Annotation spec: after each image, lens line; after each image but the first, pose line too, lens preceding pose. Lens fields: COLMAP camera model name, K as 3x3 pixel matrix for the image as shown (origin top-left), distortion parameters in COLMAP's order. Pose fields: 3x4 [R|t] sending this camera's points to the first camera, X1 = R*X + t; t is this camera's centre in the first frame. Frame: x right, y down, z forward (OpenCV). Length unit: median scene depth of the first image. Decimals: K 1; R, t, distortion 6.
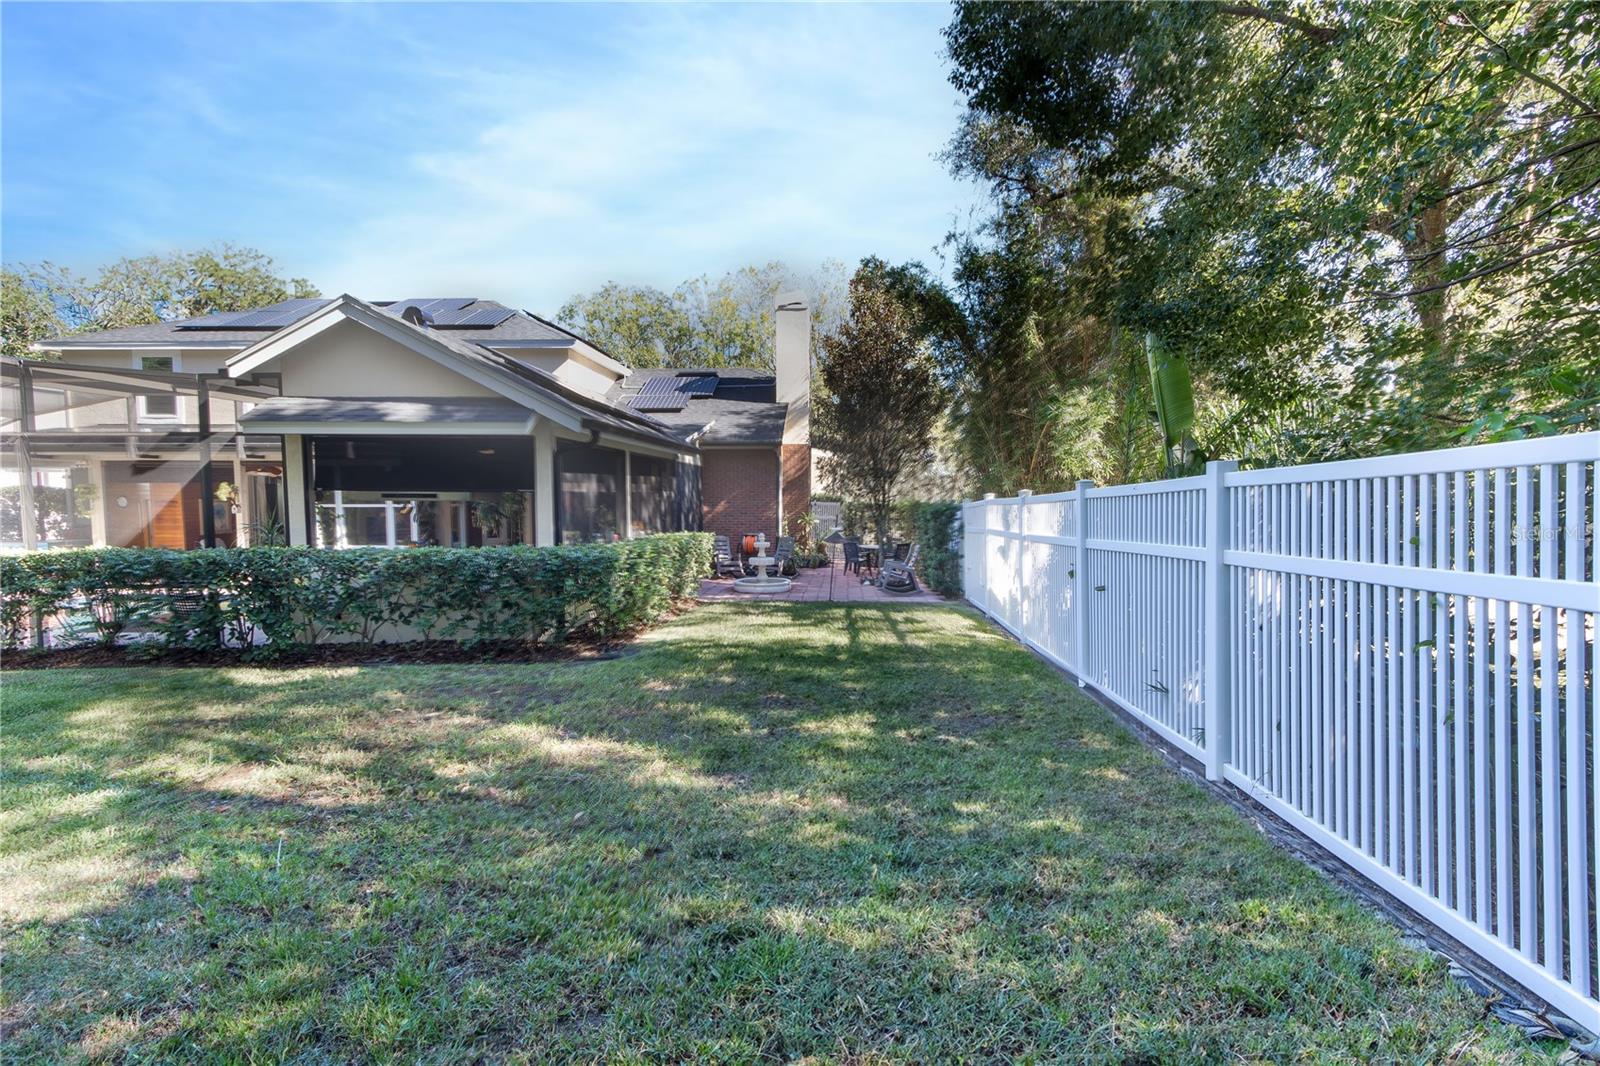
lens RADIAL K [[737.2, 0, 828.9], [0, 737.2, 494.3], [0, 0, 1]] dist [0.029252, 0.000001]
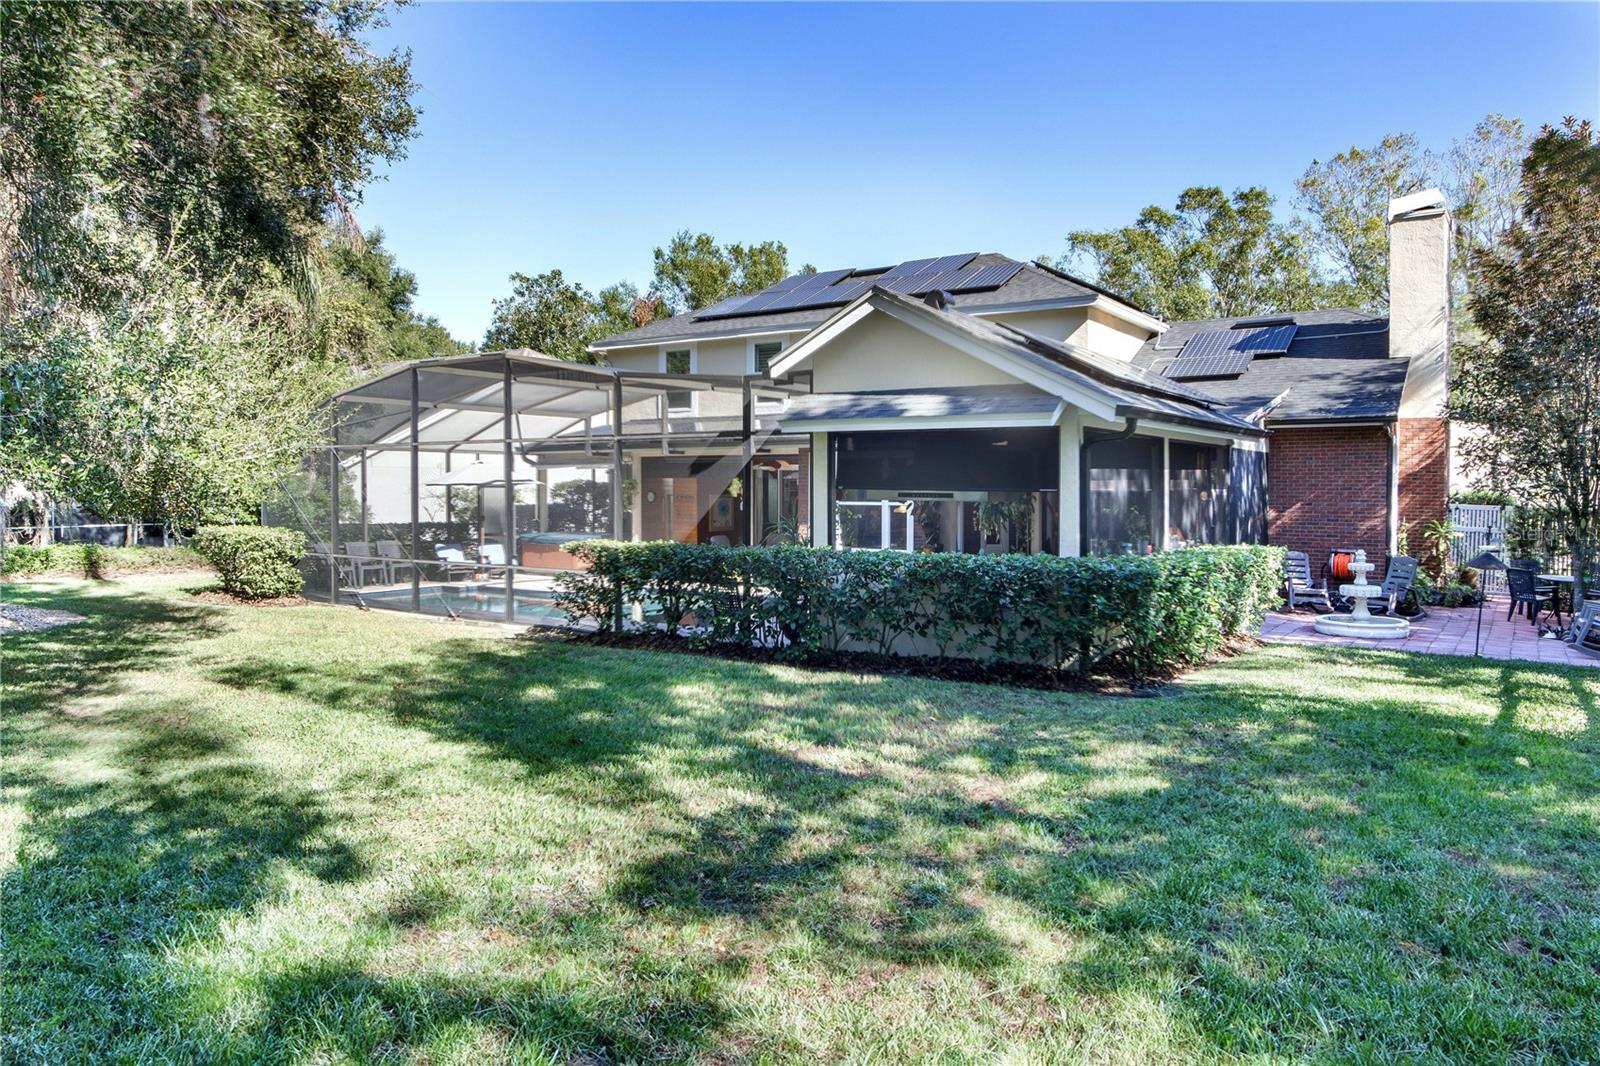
lens RADIAL K [[1078.5, 0, 801.5], [0, 1078.5, 524.9], [0, 0, 1]] dist [0.007538, 0.004584]
pose [[0.839453, 0.020455, -0.543047, 0.022463], [-0.001181, 0.999358, 0.035817, -0.007755], [0.543430, -0.029426, 0.838938, -0.158689]]
